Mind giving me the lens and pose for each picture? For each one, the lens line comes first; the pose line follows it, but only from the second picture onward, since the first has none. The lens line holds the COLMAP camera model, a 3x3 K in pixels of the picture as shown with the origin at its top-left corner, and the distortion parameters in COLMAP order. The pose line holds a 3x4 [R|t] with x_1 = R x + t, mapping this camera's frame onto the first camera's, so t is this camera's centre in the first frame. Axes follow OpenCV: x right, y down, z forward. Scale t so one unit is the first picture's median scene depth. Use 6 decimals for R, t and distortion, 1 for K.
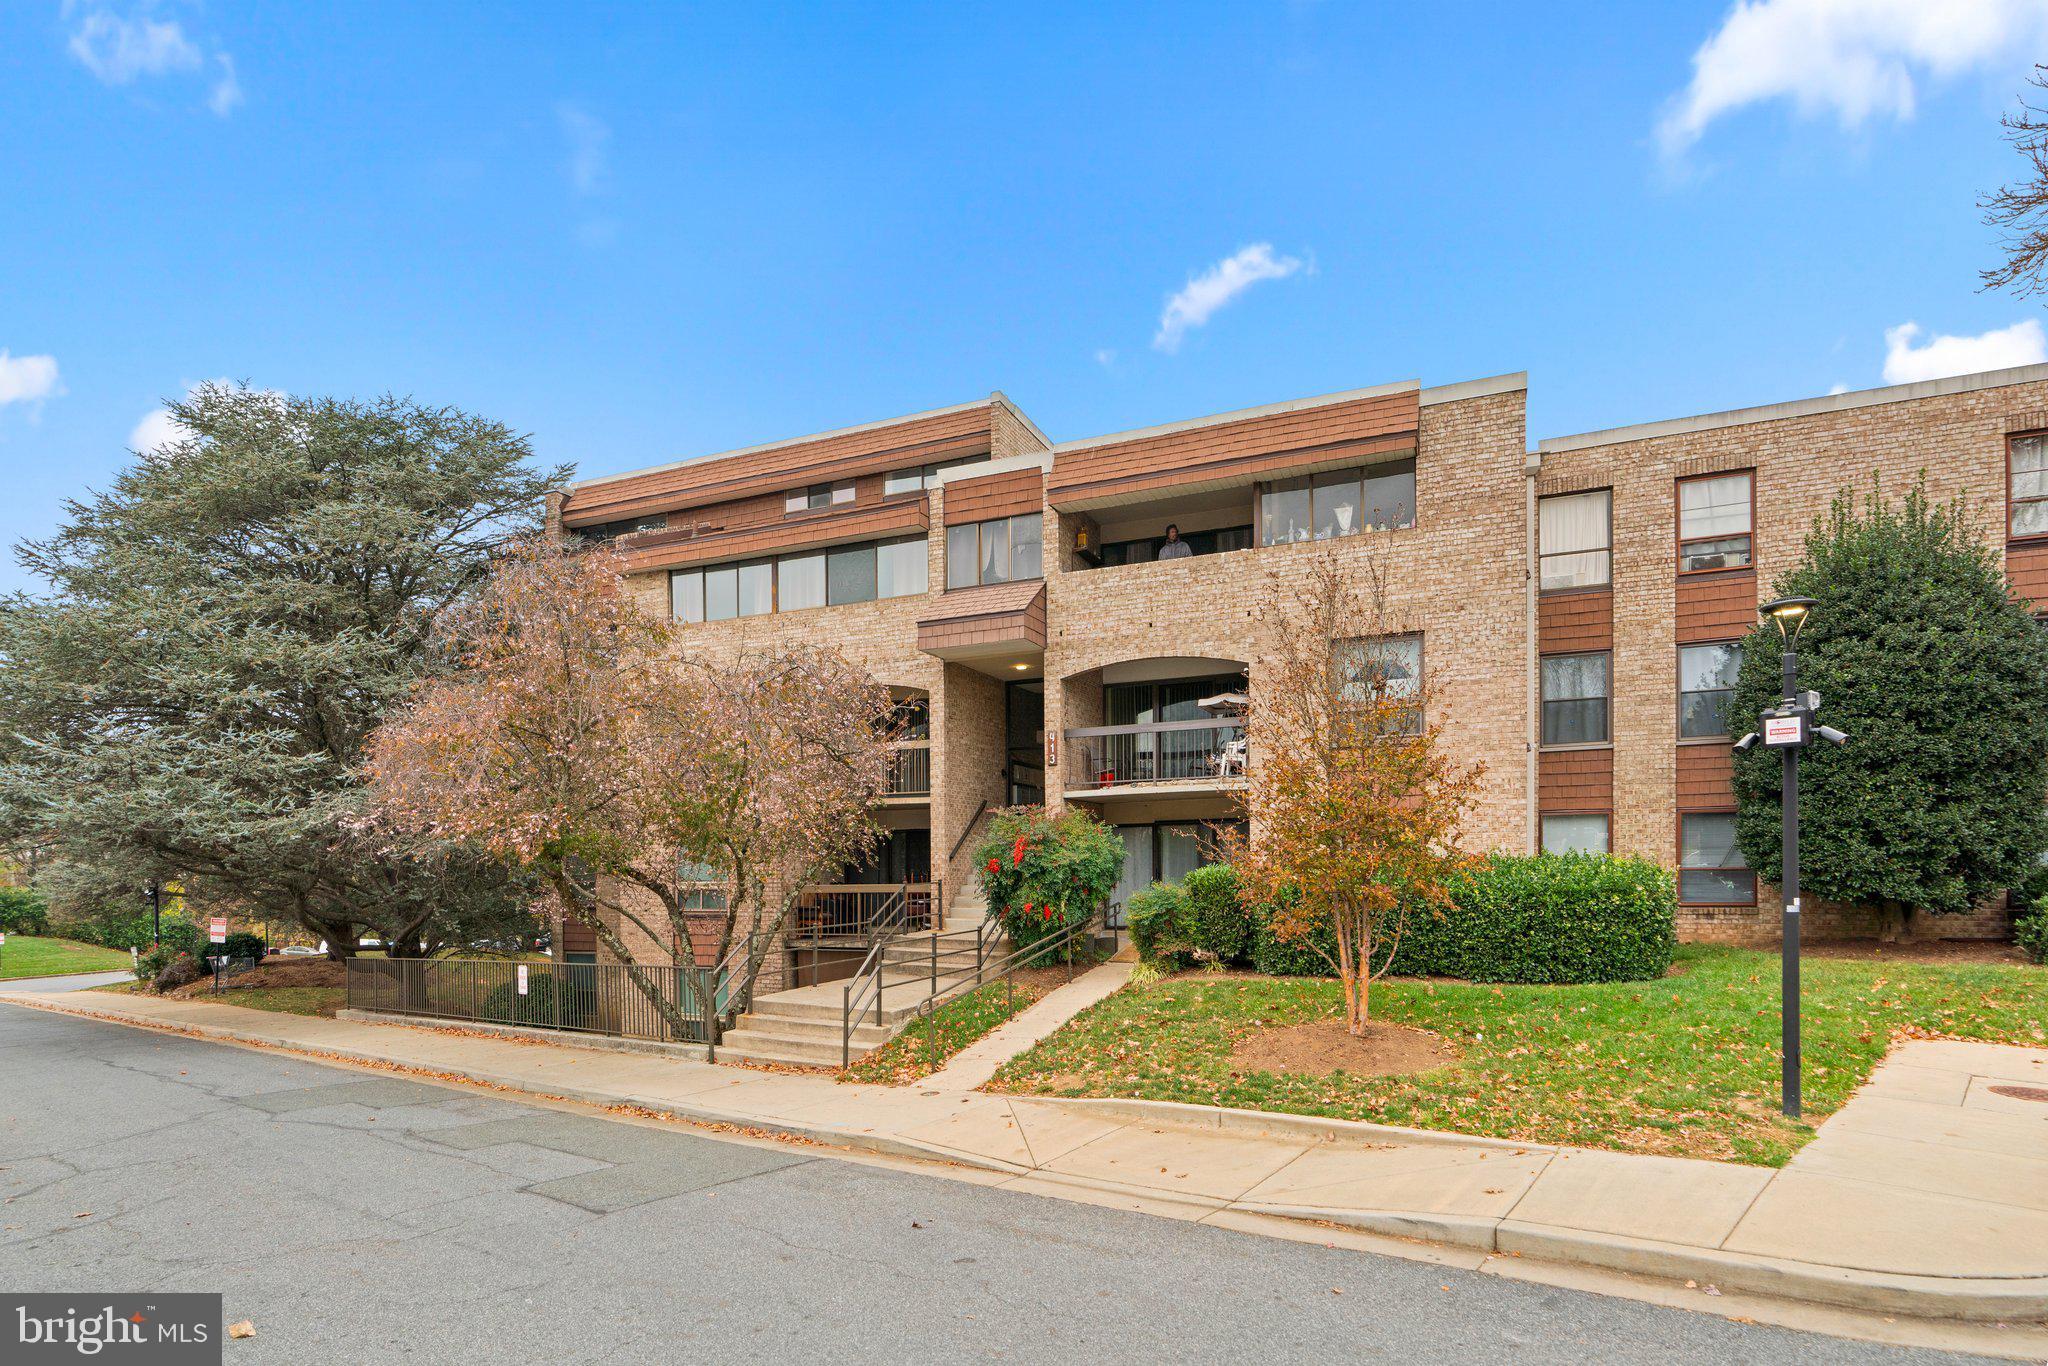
lens RADIAL K [[936.7, 0, 1032.0], [0, 936.7, 681.7], [0, 0, 1]] dist [-0.012436, 0.005718]
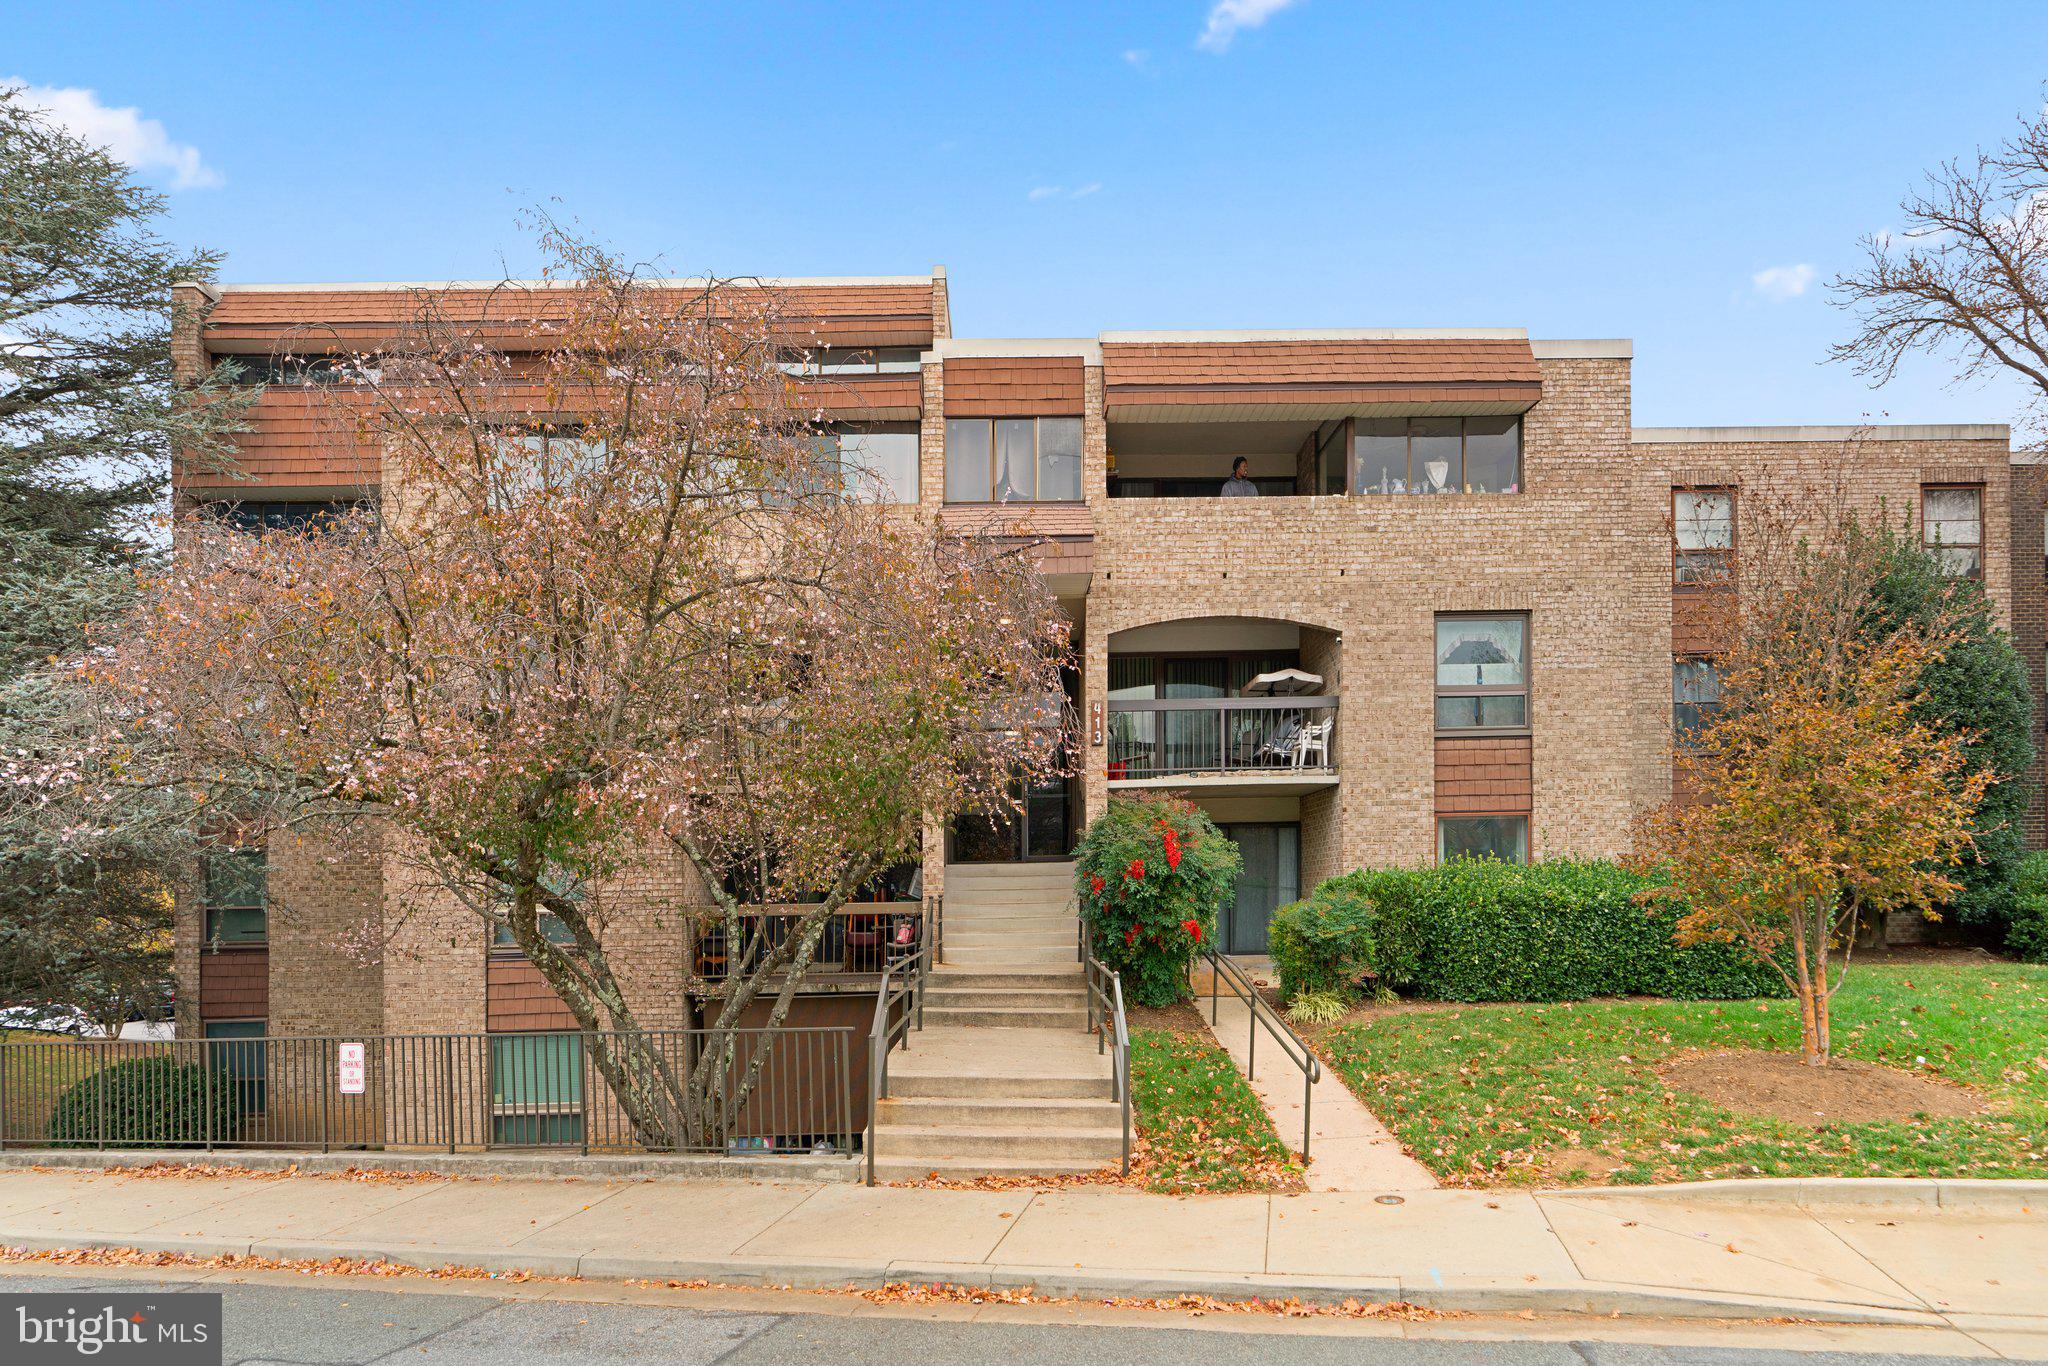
lens RADIAL K [[1025.1, 0, 1021.0], [0, 1025.1, 720.8], [0, 0, 1]] dist [-0.013548, 0.008102]
pose [[0.932304, 0.056972, 0.357159, -0.347307], [-0.064720, 0.997856, 0.009767, 0.067314], [-0.355837, -0.032221, 0.933992, 0.248376]]
